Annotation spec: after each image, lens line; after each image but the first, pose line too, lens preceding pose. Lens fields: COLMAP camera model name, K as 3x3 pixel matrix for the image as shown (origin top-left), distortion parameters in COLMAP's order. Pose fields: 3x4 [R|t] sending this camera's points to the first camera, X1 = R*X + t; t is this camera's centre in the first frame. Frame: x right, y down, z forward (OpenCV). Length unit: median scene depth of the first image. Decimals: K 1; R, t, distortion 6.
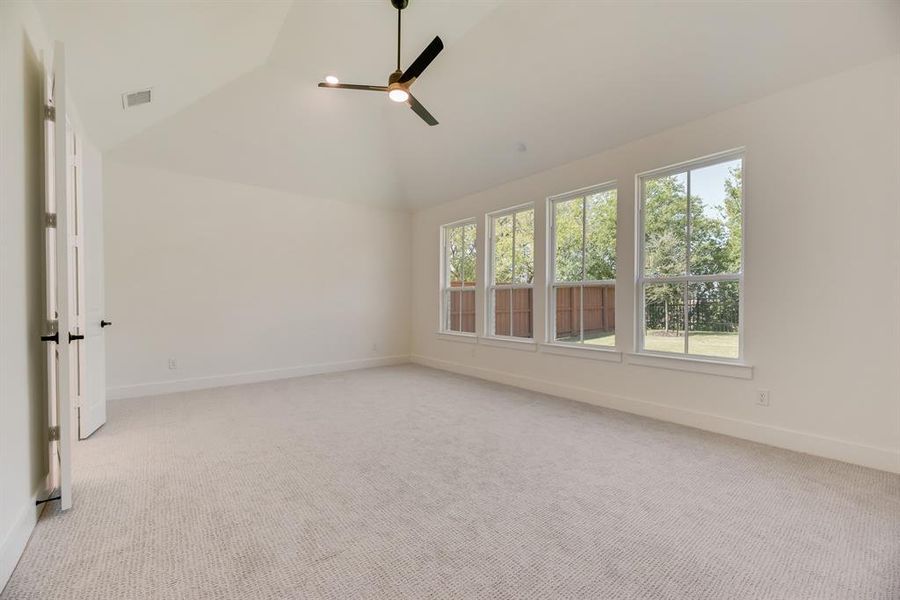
lens RADIAL K [[378.3, 0, 450.0], [0, 378.3, 300.0], [0, 0, 1]] dist [-0.001292, -0.000092]
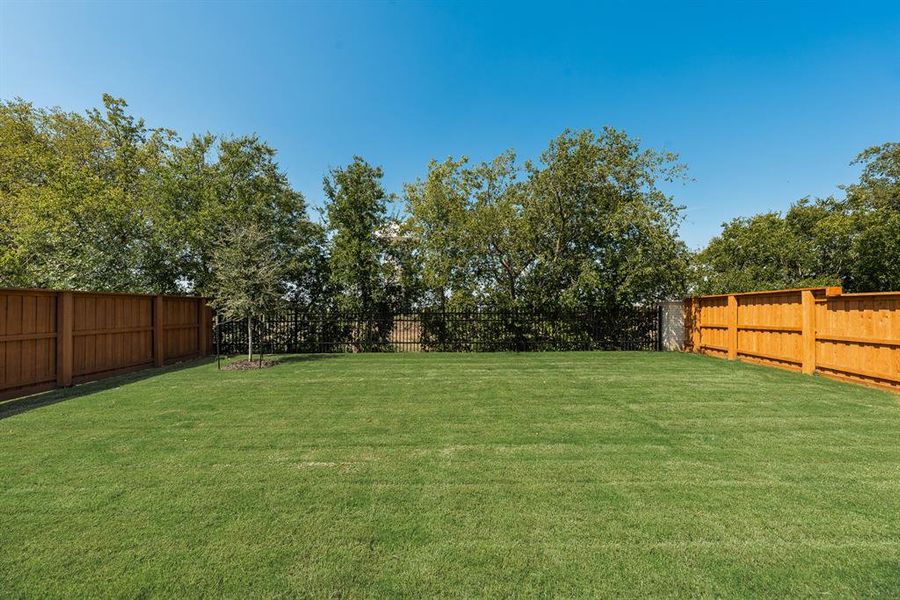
lens RADIAL K [[363.5, 0, 451.1], [0, 363.5, 304.8], [0, 0, 1]] dist [-0.001152, 0.000377]
pose [[0.640535, 0.010997, 0.767850, 0.258485], [0.009488, 0.999708, -0.022233, -0.001241], [-0.767871, 0.021526, 0.640243, 0.227255]]
